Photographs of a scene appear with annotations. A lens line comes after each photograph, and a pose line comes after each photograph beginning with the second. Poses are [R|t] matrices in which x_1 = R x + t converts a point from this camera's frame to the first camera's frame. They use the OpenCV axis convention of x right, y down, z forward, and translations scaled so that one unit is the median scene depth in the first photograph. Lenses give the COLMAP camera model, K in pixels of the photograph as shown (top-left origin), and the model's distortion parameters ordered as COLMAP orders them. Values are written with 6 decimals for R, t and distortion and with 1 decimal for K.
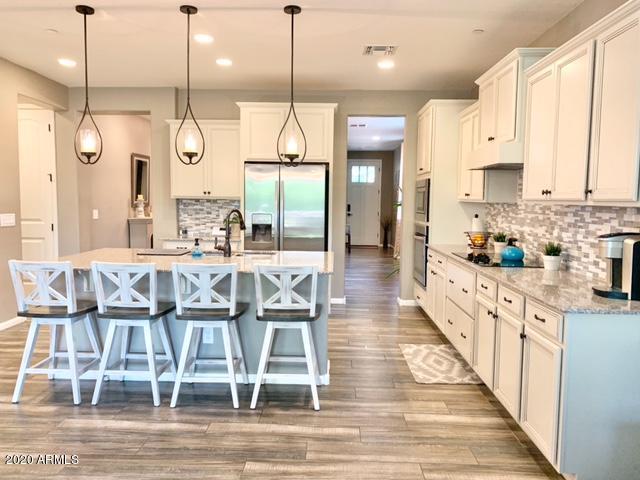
lens RADIAL K [[491.1, 0, 317.4], [0, 491.1, 233.9], [0, 0, 1]] dist [0.049088, -0.055346]
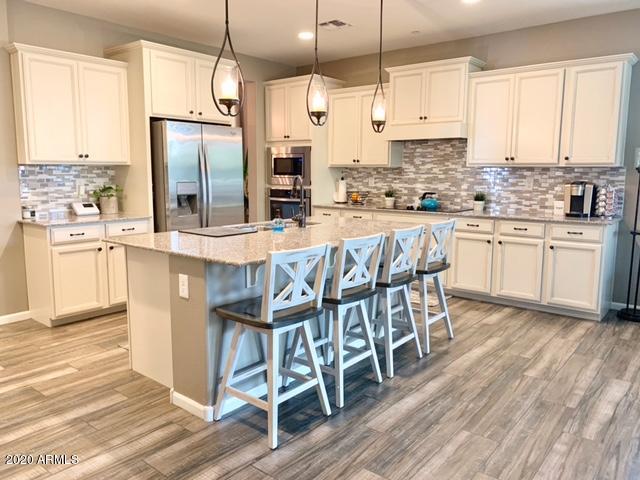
lens RADIAL K [[491.1, 0, 317.4], [0, 491.1, 233.9], [0, 0, 1]] dist [0.049088, -0.055346]
pose [[0.600364, -0.114856, 0.791436, -1.150075], [0.061023, 0.993327, 0.097865, -0.038615], [-0.797395, -0.010459, 0.603367, 0.541058]]
